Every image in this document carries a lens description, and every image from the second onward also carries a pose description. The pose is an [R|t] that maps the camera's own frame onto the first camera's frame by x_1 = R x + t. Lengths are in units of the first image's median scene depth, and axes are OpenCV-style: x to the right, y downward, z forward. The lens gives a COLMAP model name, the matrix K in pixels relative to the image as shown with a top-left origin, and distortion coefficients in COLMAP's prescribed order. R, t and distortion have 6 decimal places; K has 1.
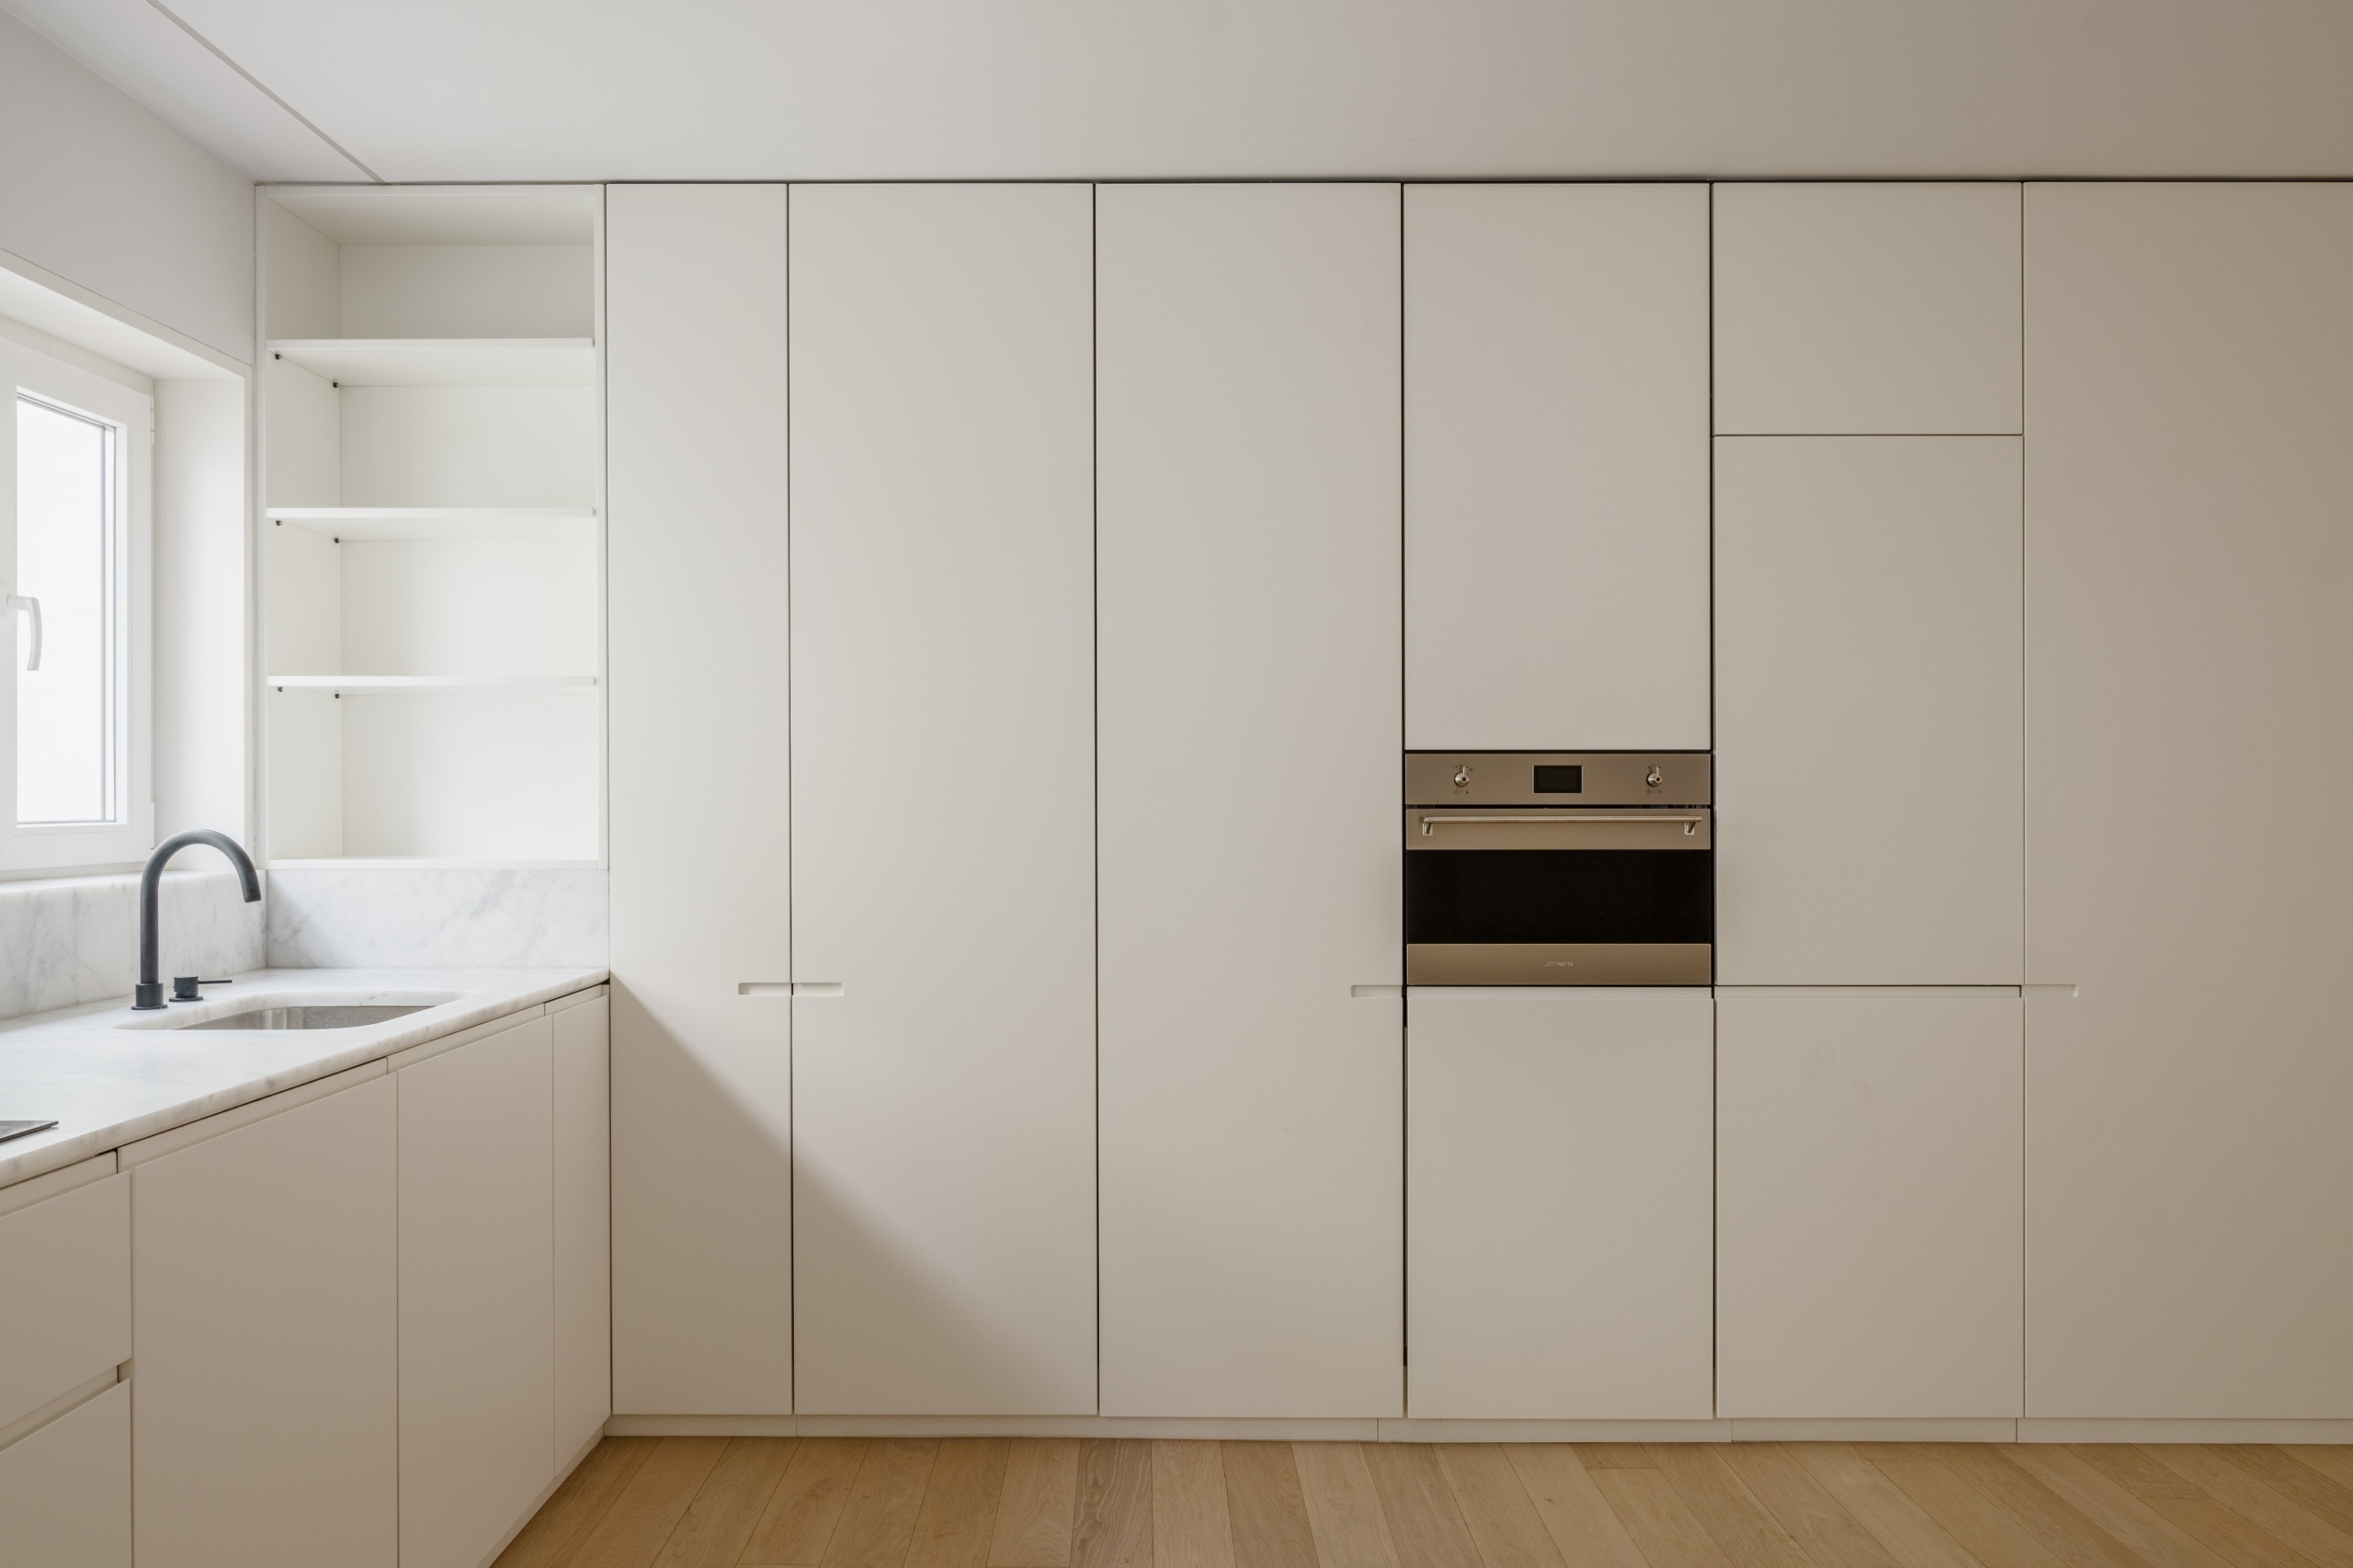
lens RADIAL K [[1683.2, 0, 1179.0], [0, 1683.2, 792.5], [0, 0, 1]] dist [-0.004963, 0.003531]
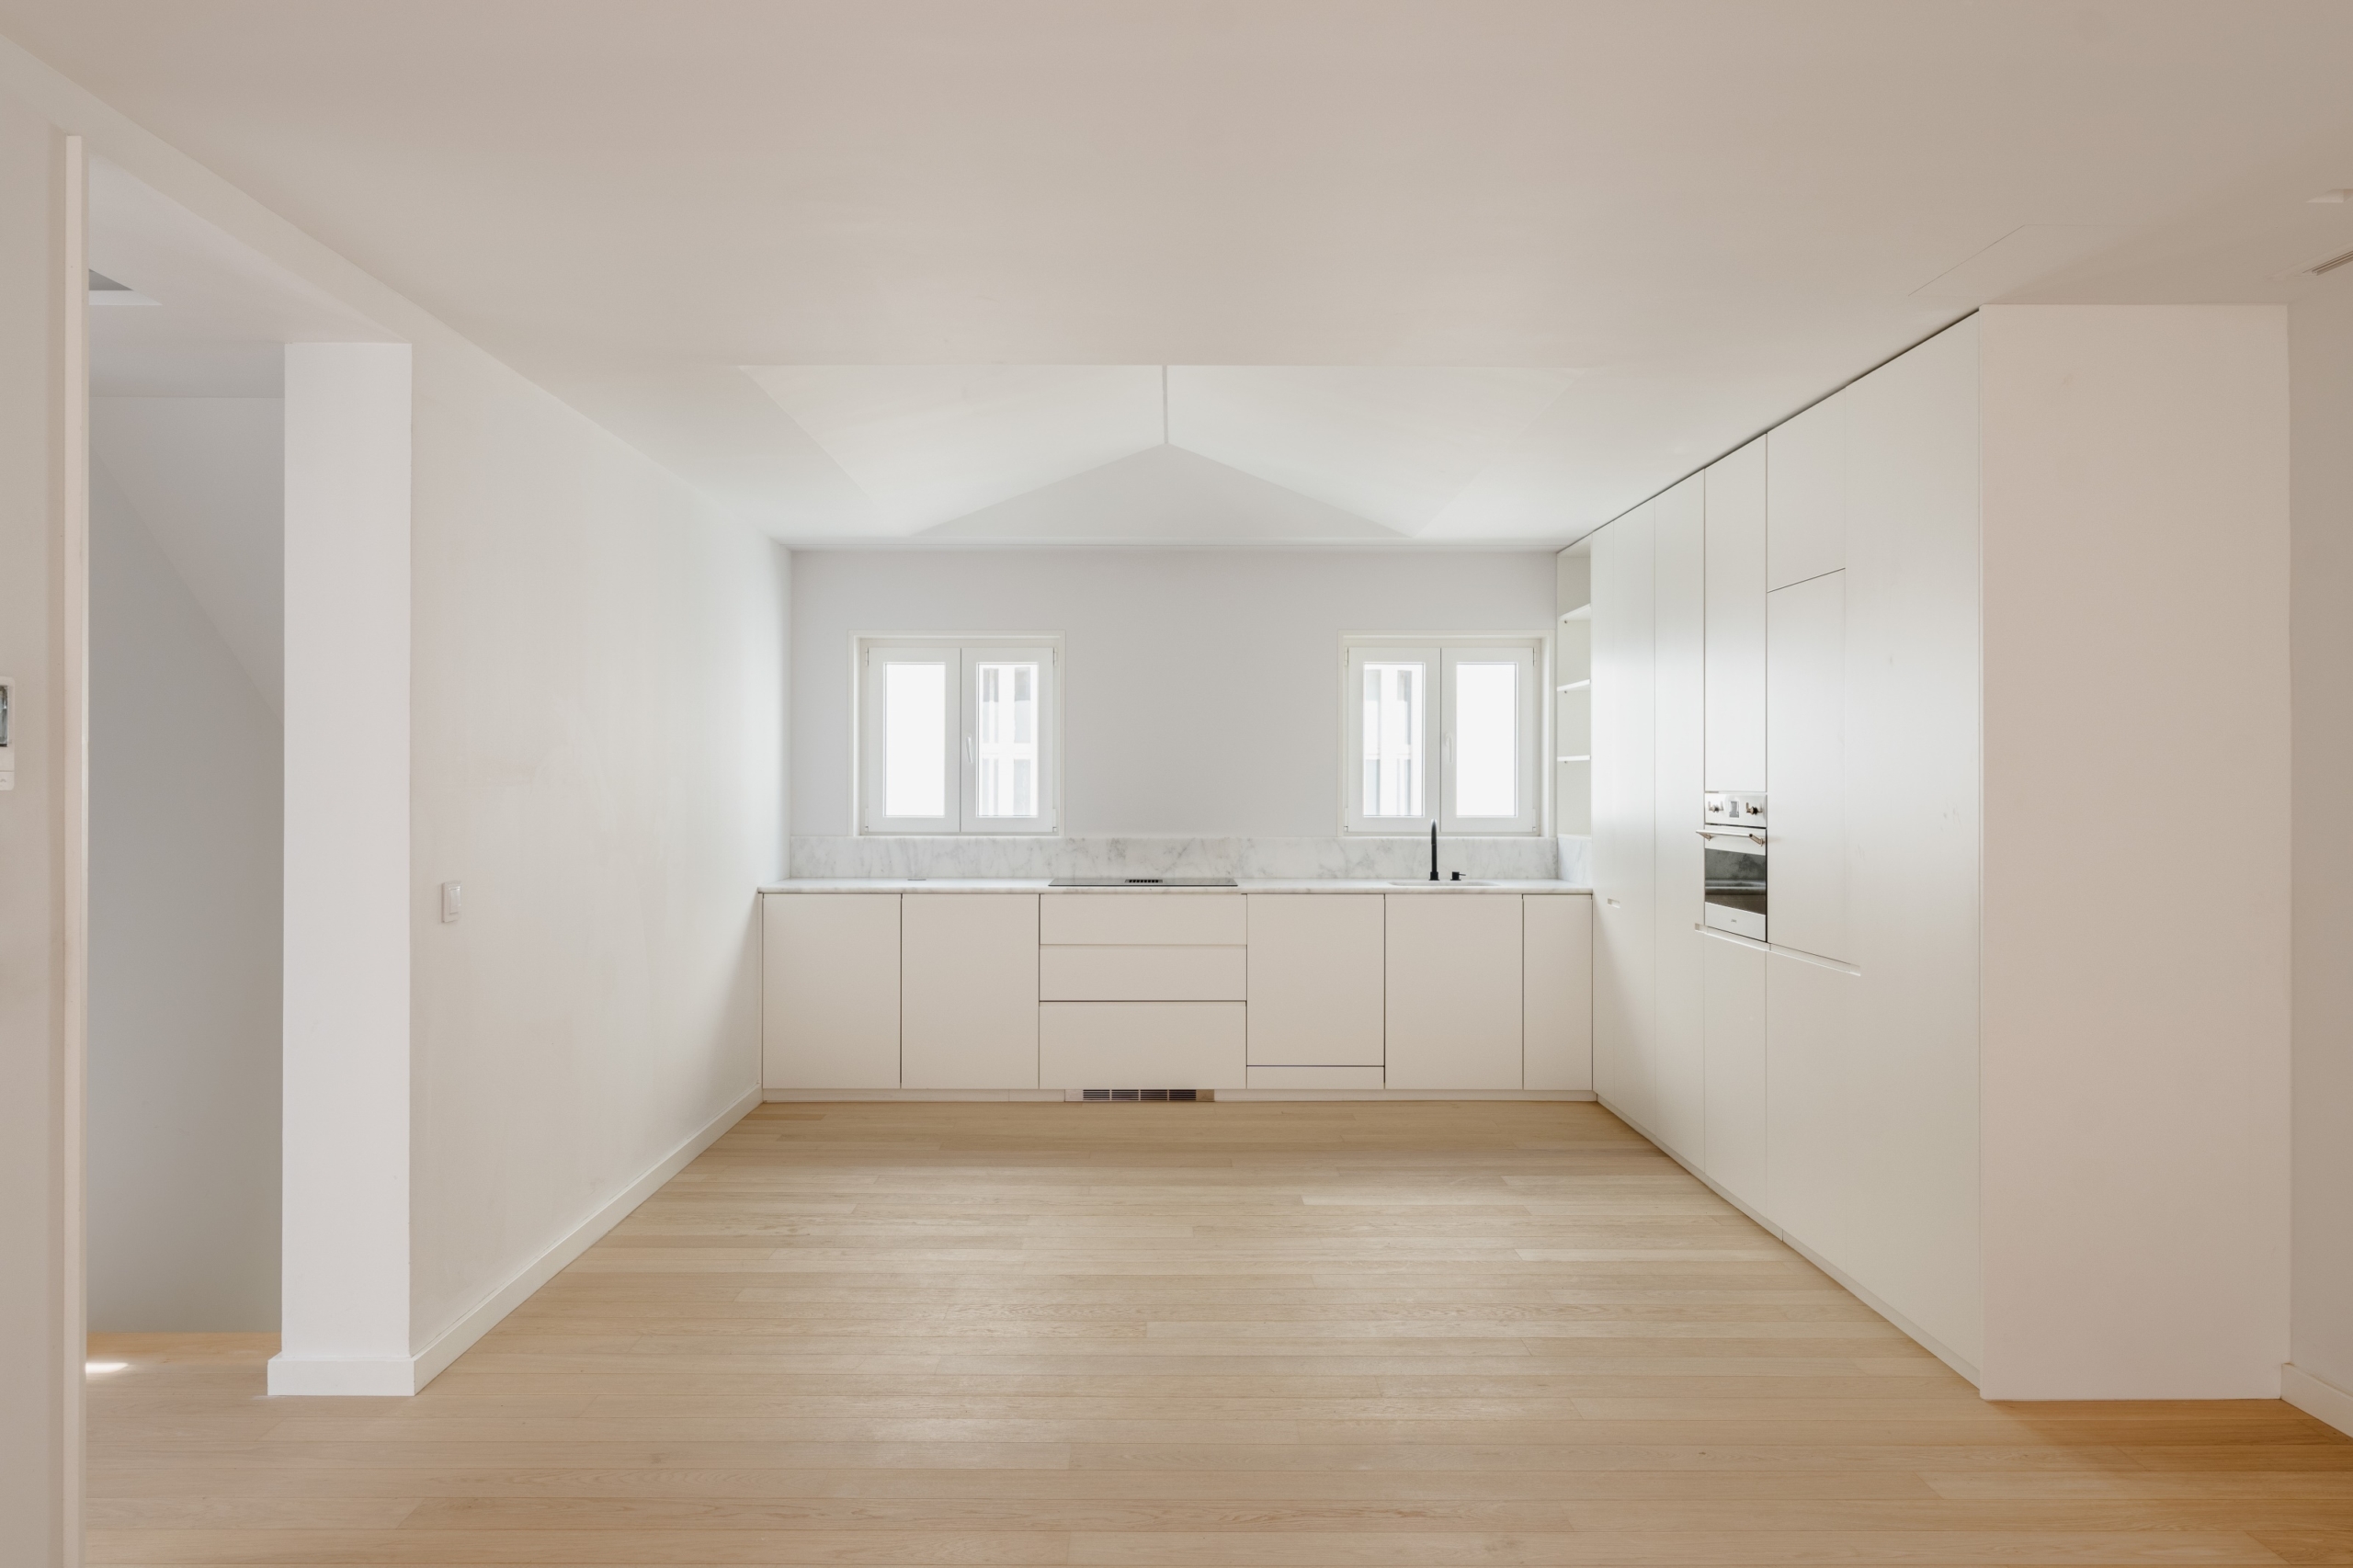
lens RADIAL K [[1969.7, 0, 1201.2], [0, 1969.7, 775.1], [0, 0, 1]] dist [0.069258, -0.004193]
pose [[0.003625, 0.000413, -0.999993, 2.237345], [-0.000355, 1.000000, 0.000412, -0.043439], [0.999993, 0.000353, 0.003626, 0.472430]]
